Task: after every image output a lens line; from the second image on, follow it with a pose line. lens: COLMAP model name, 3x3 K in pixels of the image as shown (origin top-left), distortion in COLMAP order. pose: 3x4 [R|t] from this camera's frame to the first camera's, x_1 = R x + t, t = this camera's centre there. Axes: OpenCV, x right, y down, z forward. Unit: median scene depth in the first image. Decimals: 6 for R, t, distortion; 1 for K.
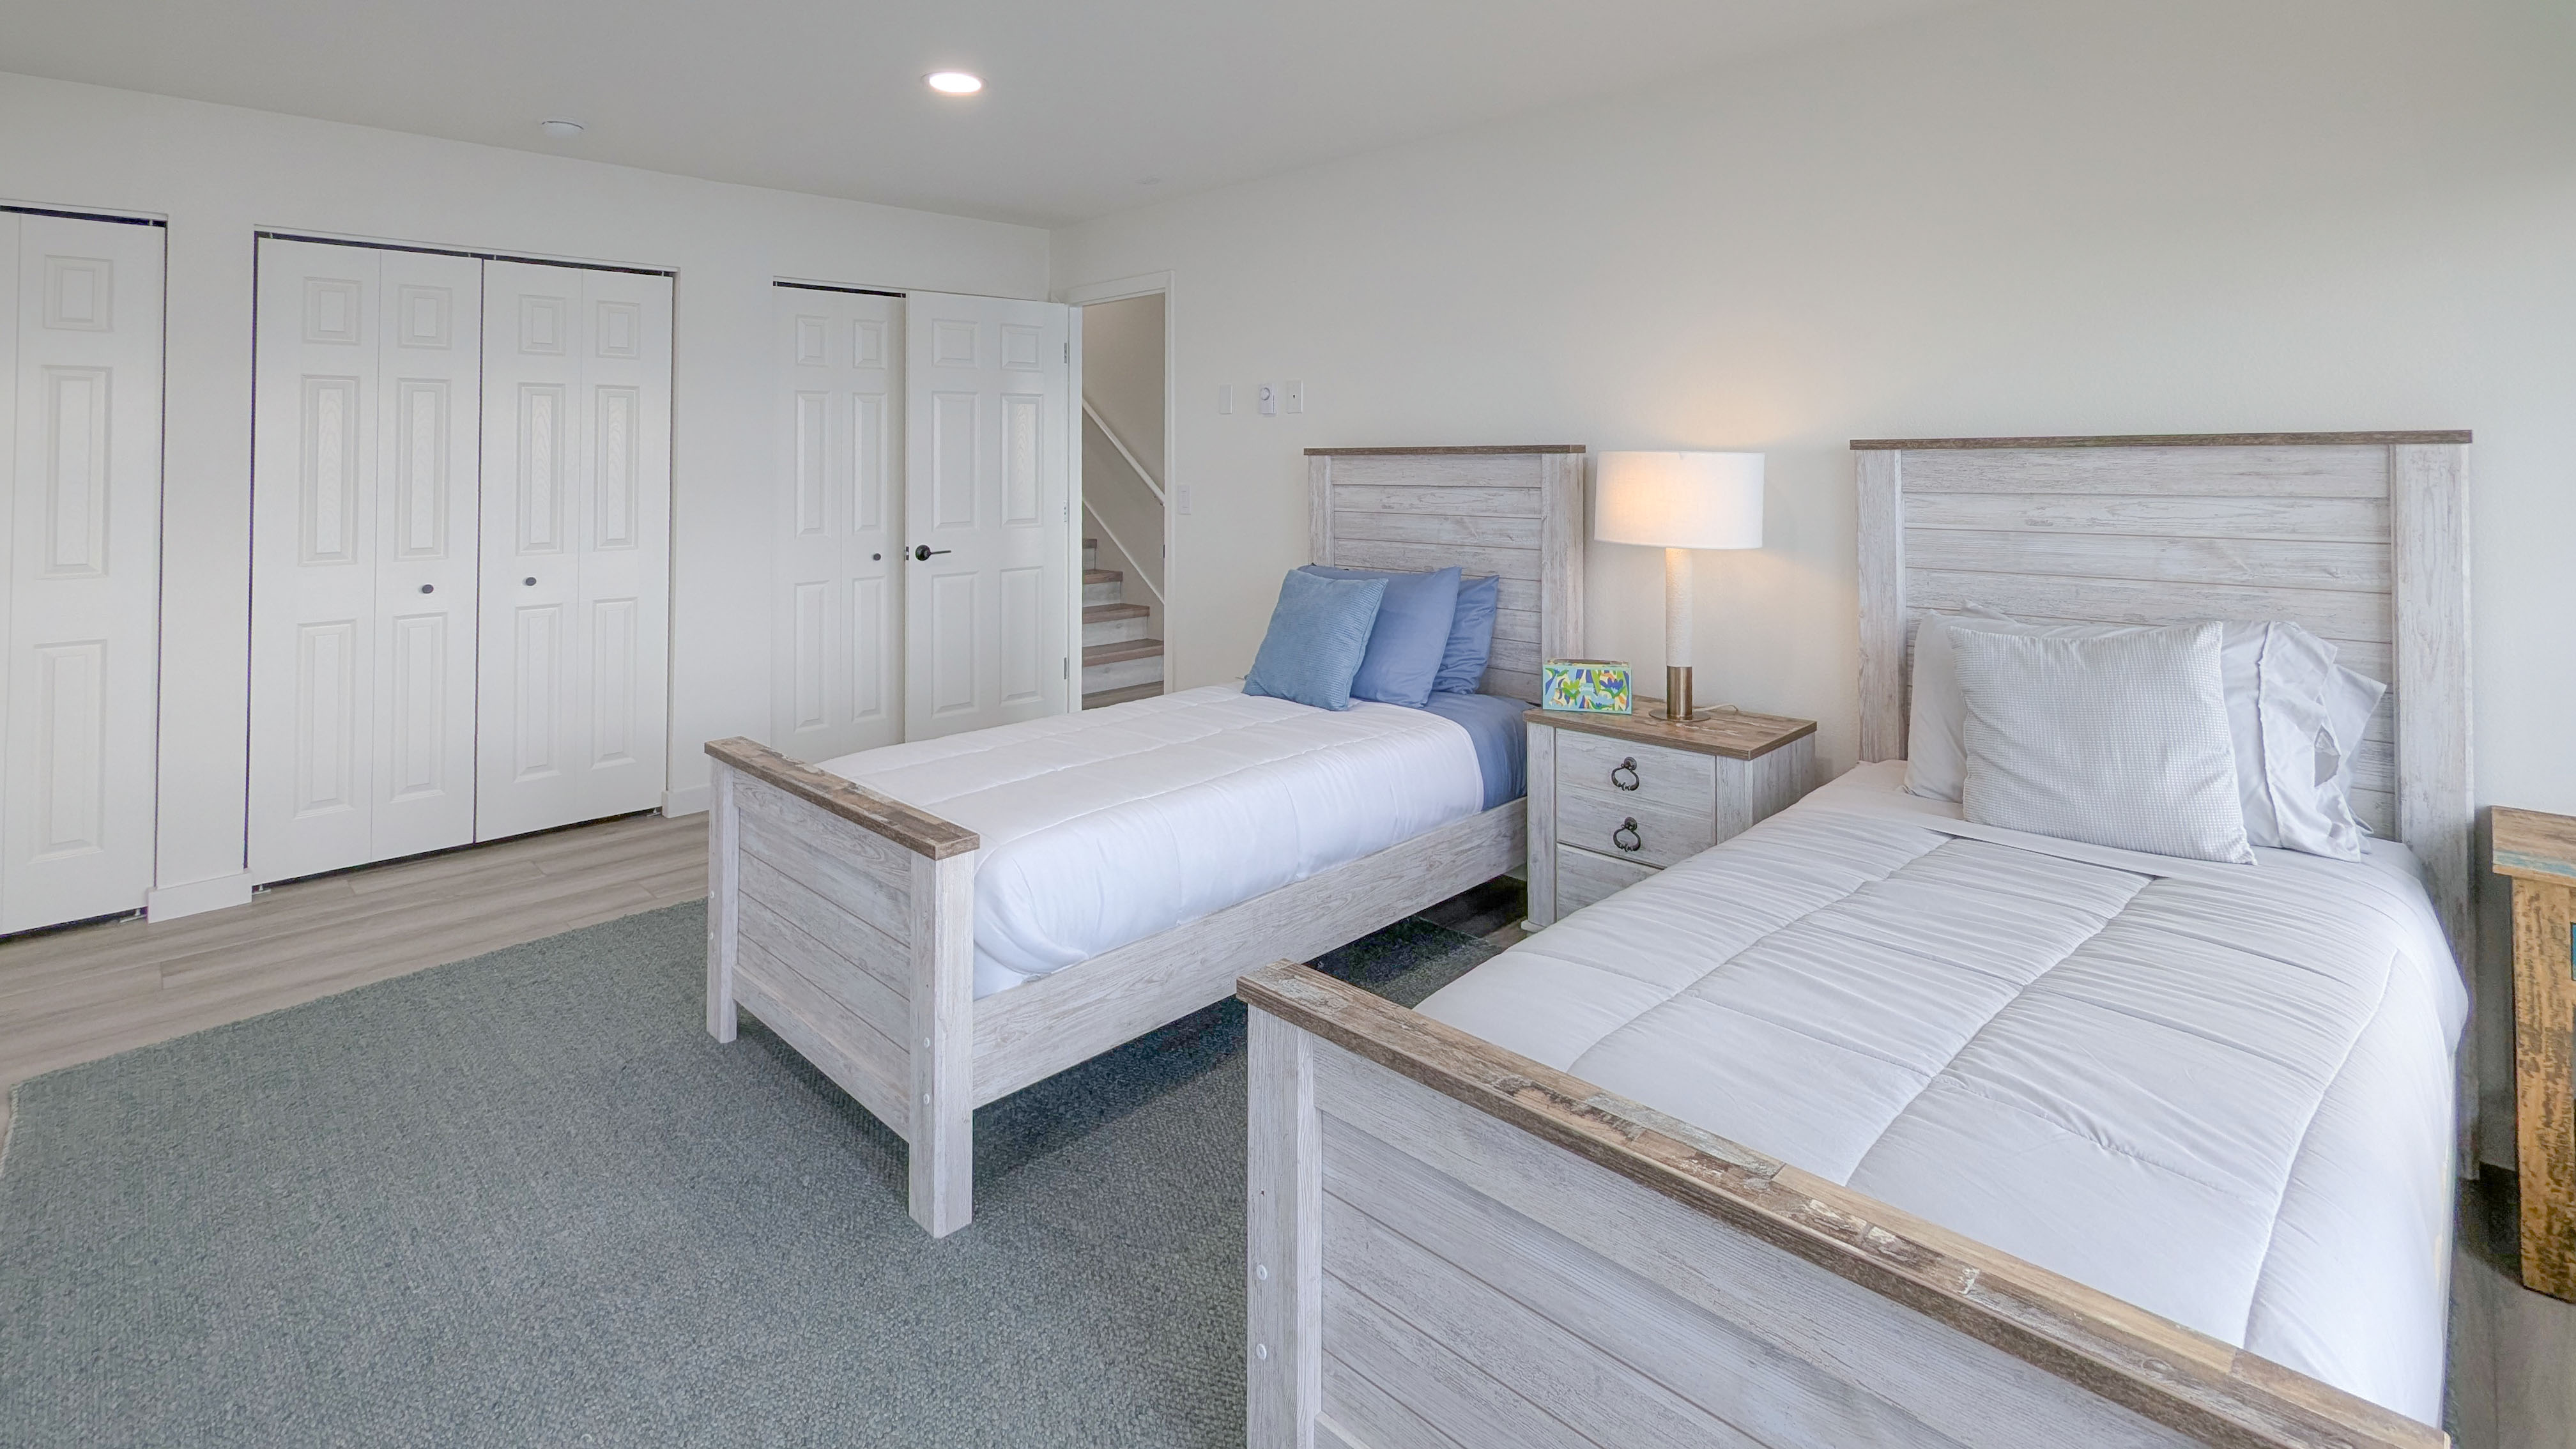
lens RADIAL K [[1142.3, 0, 1288.0], [0, 1142.3, 724.5], [0, 0, 1]] dist [0.000864, -0.000208]
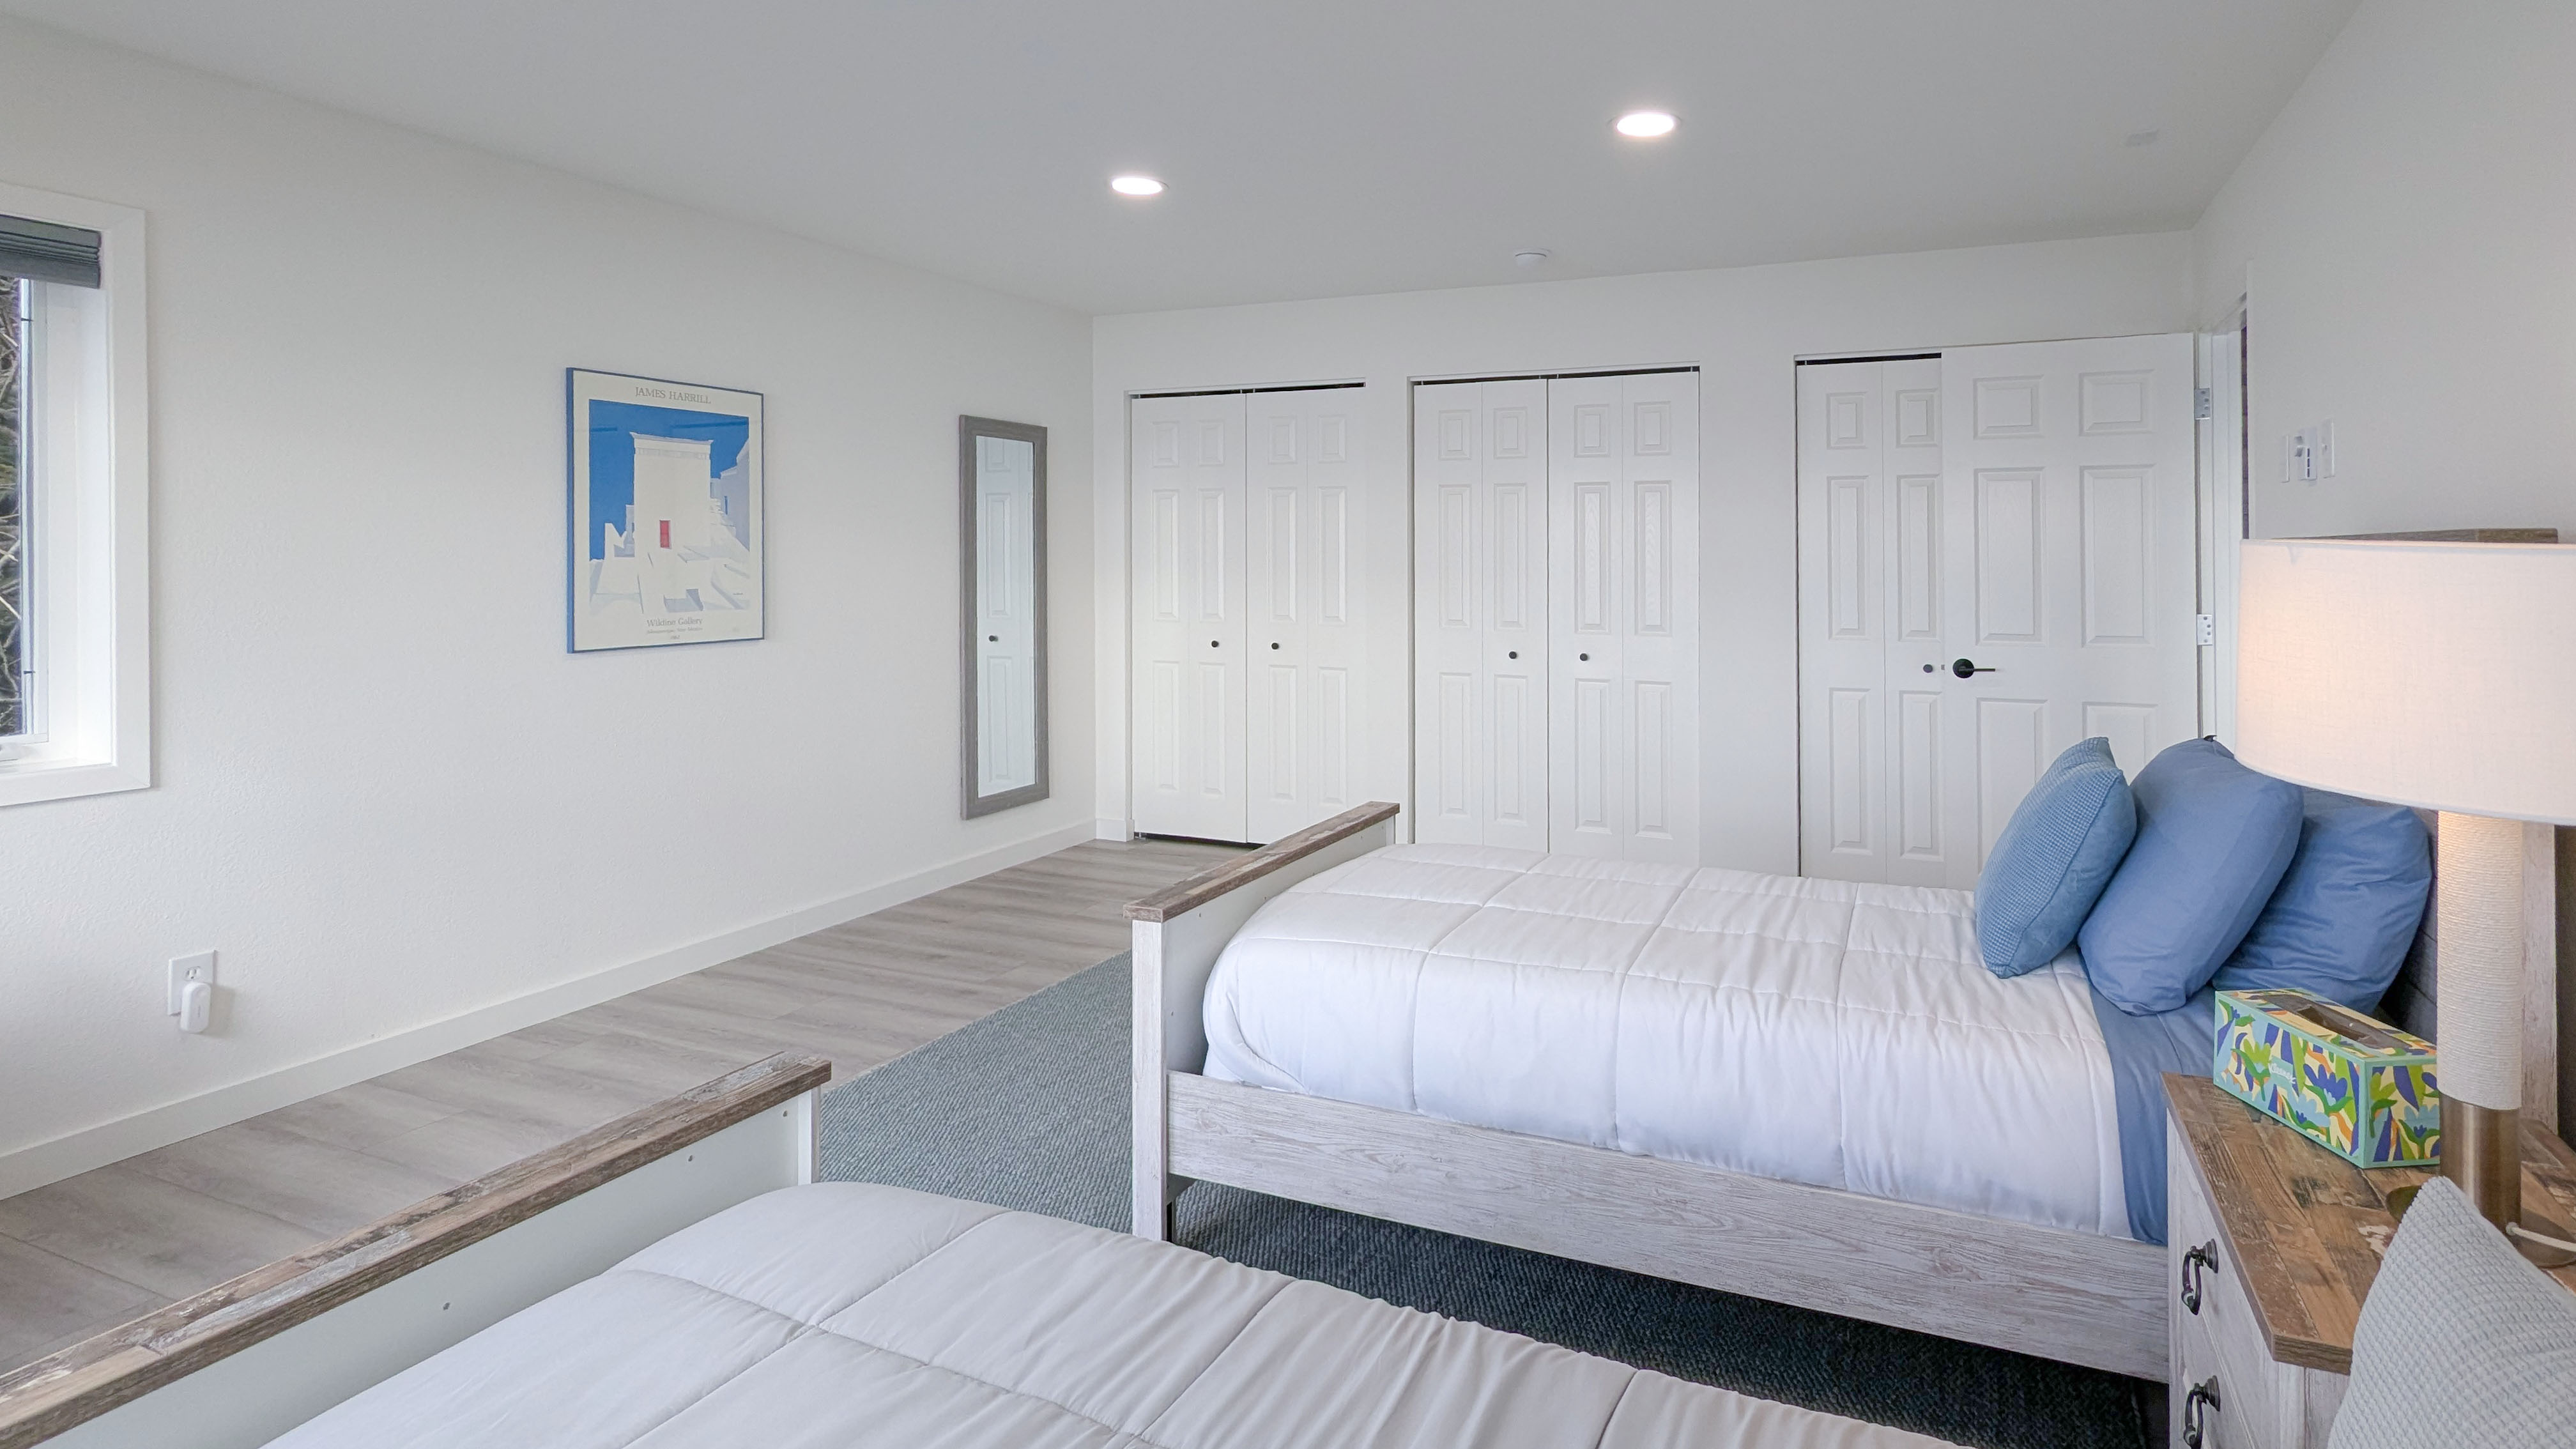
lens RADIAL K [[1191.5, 0, 1287.8], [0, 1191.5, 785.1], [0, 0, 1]] dist [0.000654, -0.000118]
pose [[0.398817, 0.184672, -0.898243, 0.400936], [-0.215689, 0.970924, 0.103850, -0.083277], [0.891304, 0.152324, 0.427052, 0.346862]]
